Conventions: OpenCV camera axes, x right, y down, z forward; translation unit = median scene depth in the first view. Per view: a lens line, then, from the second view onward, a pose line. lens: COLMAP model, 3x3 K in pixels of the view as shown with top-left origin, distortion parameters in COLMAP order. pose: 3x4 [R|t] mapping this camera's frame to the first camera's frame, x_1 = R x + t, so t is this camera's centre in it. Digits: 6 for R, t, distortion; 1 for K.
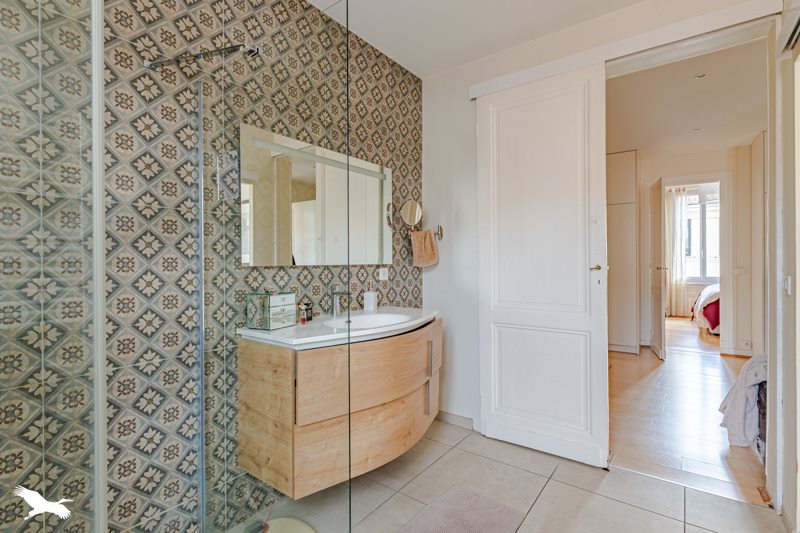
lens RADIAL K [[385.6, 0, 399.8], [0, 385.6, 264.6], [0, 0, 1]] dist [0.000236, -0.000379]
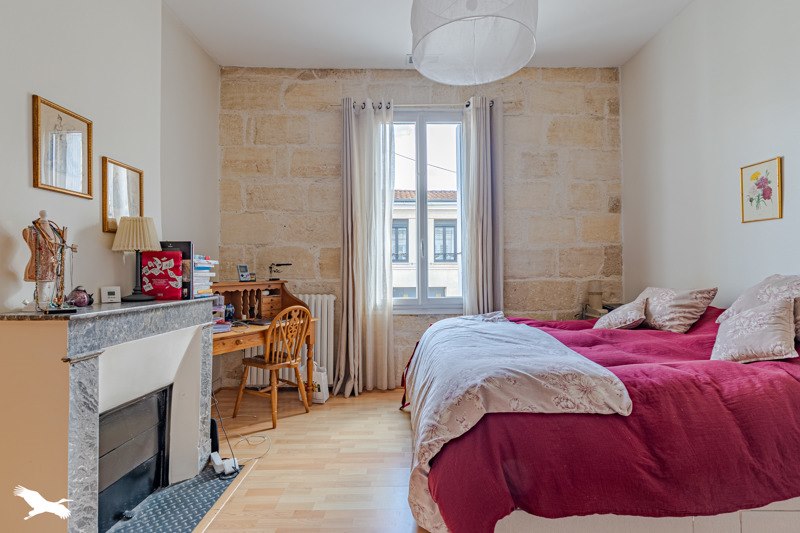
lens RADIAL K [[385.6, 0, 400.6], [0, 385.6, 268.9], [0, 0, 1]] dist [0.000236, -0.000379]
pose [[0.807644, 0.006084, 0.589639, 0.478256], [0.001906, 0.999915, -0.012928, 0.001428], [-0.589667, 0.011565, 0.807564, 0.622323]]
